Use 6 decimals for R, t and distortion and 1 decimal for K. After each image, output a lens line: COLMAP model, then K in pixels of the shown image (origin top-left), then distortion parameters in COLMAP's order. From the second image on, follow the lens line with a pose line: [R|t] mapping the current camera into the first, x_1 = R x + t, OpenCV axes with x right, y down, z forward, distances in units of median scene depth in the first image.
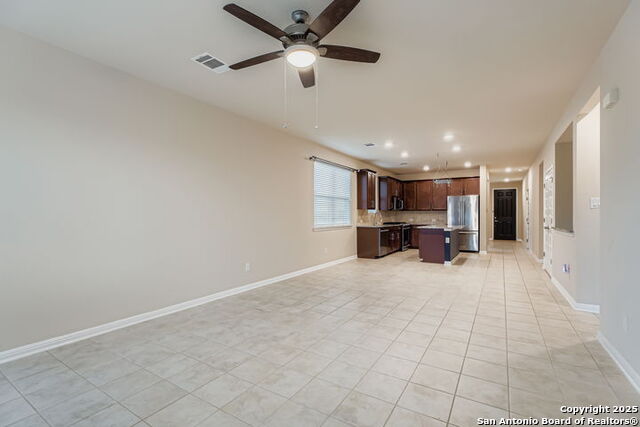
lens RADIAL K [[291.7, 0, 319.4], [0, 291.7, 214.3], [0, 0, 1]] dist [0.002341, -0.000466]
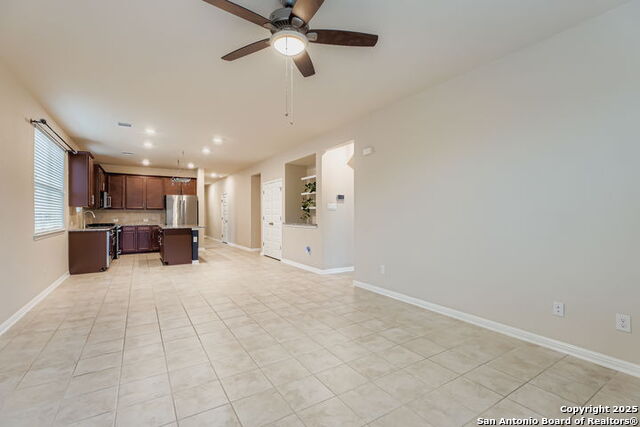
lens RADIAL K [[291.7, 0, 322.1], [0, 291.7, 219.2], [0, 0, 1]] dist [0.002341, -0.000466]
pose [[0.431463, -0.013863, 0.902024, -0.233765], [-0.002497, 0.999860, 0.016561, 0.000887], [-0.902127, -0.009398, 0.431368, 0.139246]]
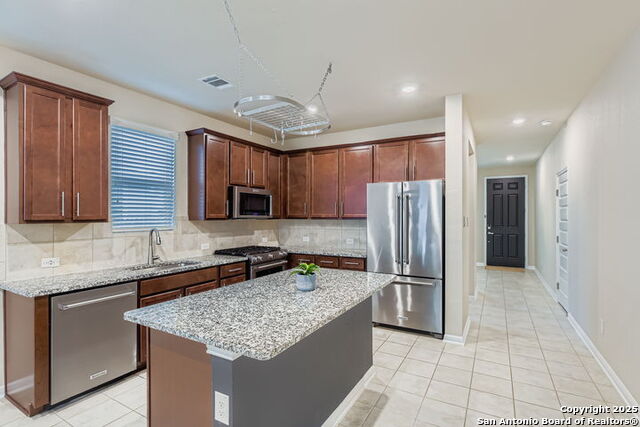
lens RADIAL K [[326.4, 0, 321.7], [0, 326.4, 215.3], [0, 0, 1]] dist [-0.003131, -0.000068]
pose [[0.998179, -0.001545, 0.060304, 0.395371], [0.001433, 0.999997, 0.001896, -0.023360], [-0.060307, -0.001807, 0.998178, 0.640100]]
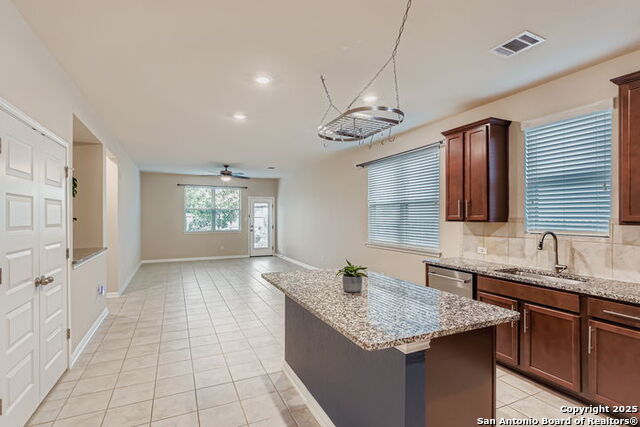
lens RADIAL K [[326.4, 0, 320.7], [0, 326.4, 214.7], [0, 0, 1]] dist [-0.003131, -0.000068]
pose [[-0.549429, -0.001507, -0.835539, 0.641018], [0.005773, 0.999968, -0.005600, -0.024168], [0.835520, -0.007900, -0.549403, 1.040455]]
